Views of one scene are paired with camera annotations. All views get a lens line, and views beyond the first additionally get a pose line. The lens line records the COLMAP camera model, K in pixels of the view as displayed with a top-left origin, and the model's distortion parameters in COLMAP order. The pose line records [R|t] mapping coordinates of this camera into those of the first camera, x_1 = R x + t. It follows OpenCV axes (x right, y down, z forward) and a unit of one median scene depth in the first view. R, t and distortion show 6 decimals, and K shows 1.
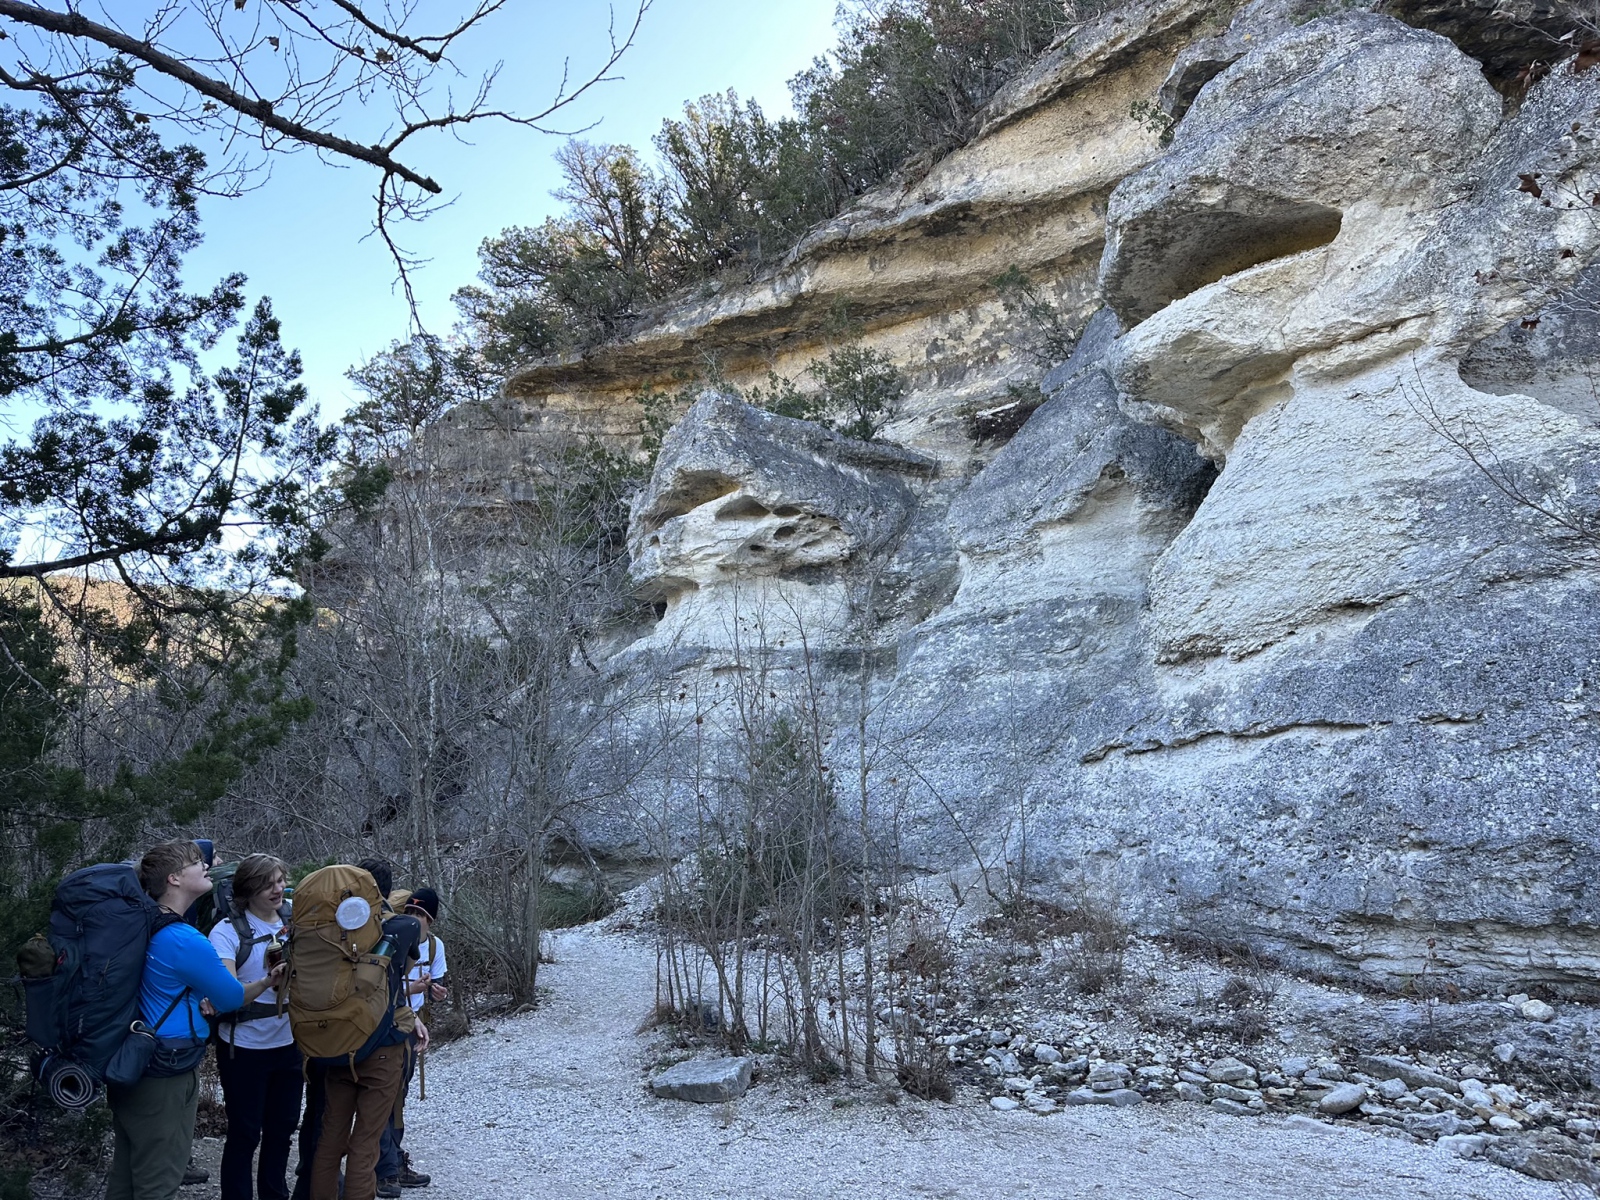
lens RADIAL K [[1108.4, 0, 800.0], [0, 1108.4, 600.0], [0, 0, 1]] dist [0.040516, -0.043481]
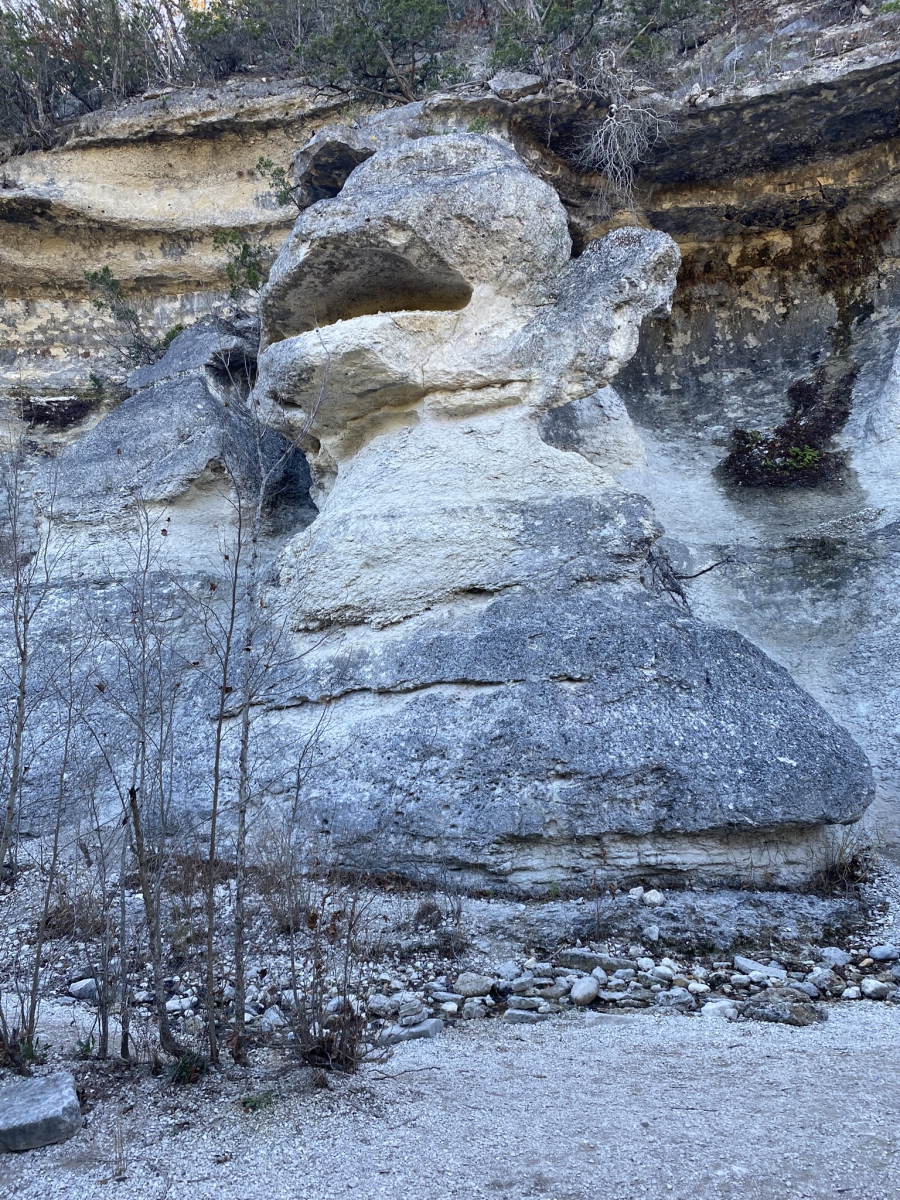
lens RADIAL K [[897.1, 0, 437.3], [0, 897.1, 580.8], [0, 0, 1]] dist [0.140208, -0.347666]
pose [[0.769138, 0.113069, 0.629000, -0.171938], [-0.093156, 0.993548, -0.064690, 0.061025], [-0.632256, -0.008839, 0.774709, 0.229959]]
